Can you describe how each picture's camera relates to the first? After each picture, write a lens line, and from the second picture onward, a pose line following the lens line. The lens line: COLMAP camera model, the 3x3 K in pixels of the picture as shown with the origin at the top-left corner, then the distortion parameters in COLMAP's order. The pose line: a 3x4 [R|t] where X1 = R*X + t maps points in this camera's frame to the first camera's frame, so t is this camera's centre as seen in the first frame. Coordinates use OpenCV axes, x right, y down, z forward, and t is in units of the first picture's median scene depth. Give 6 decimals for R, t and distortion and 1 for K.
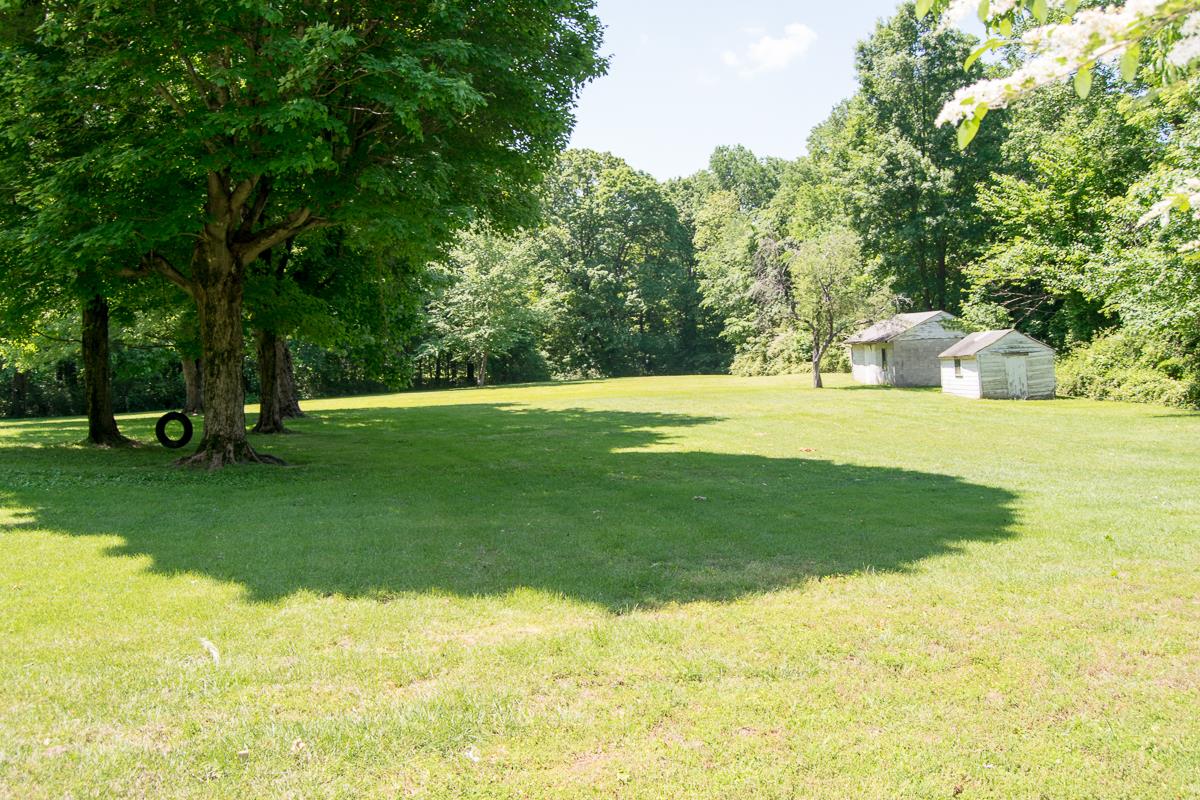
lens RADIAL K [[985.1, 0, 596.0], [0, 985.1, 399.5], [0, 0, 1]] dist [-0.065543, -0.018812]
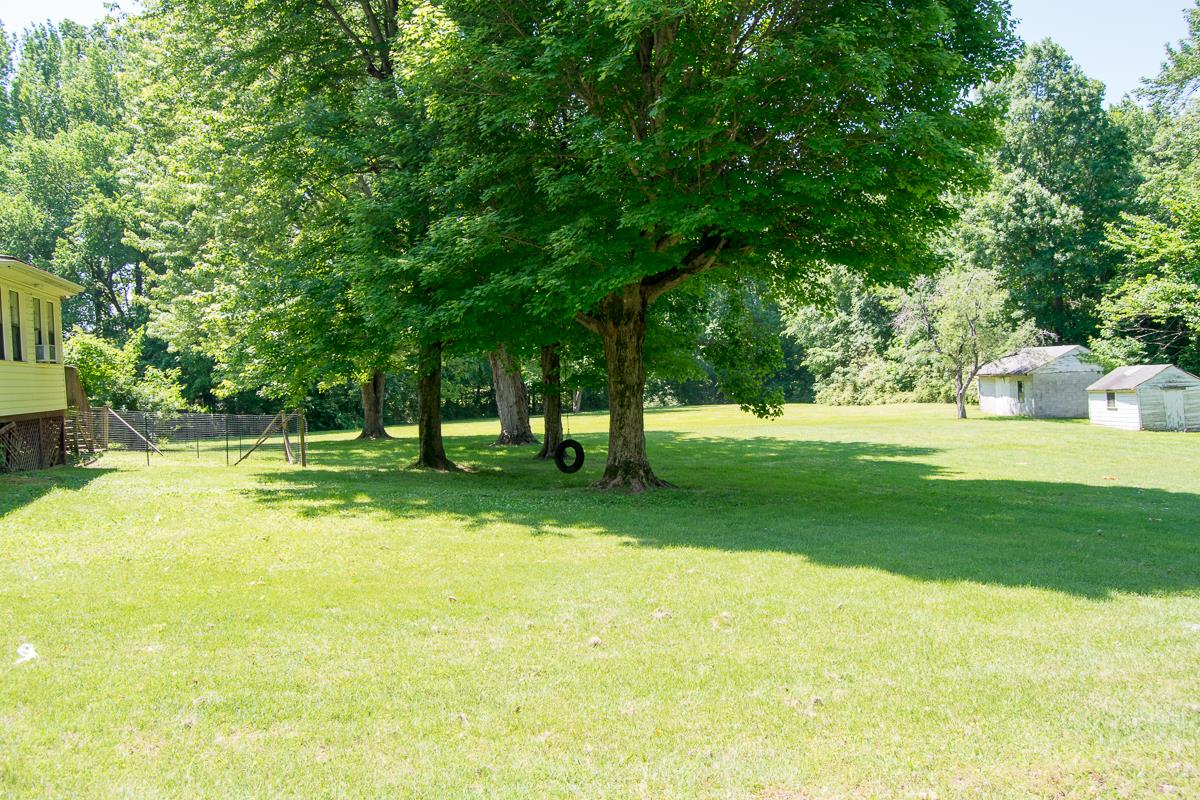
lens RADIAL K [[985.1, 0, 602.8], [0, 985.1, 398.2], [0, 0, 1]] dist [-0.065543, -0.018812]
pose [[0.999840, 0.009448, -0.015177, -0.131126], [-0.009865, 0.999569, -0.027662, -0.001054], [0.014909, 0.027808, 0.999502, -0.032838]]
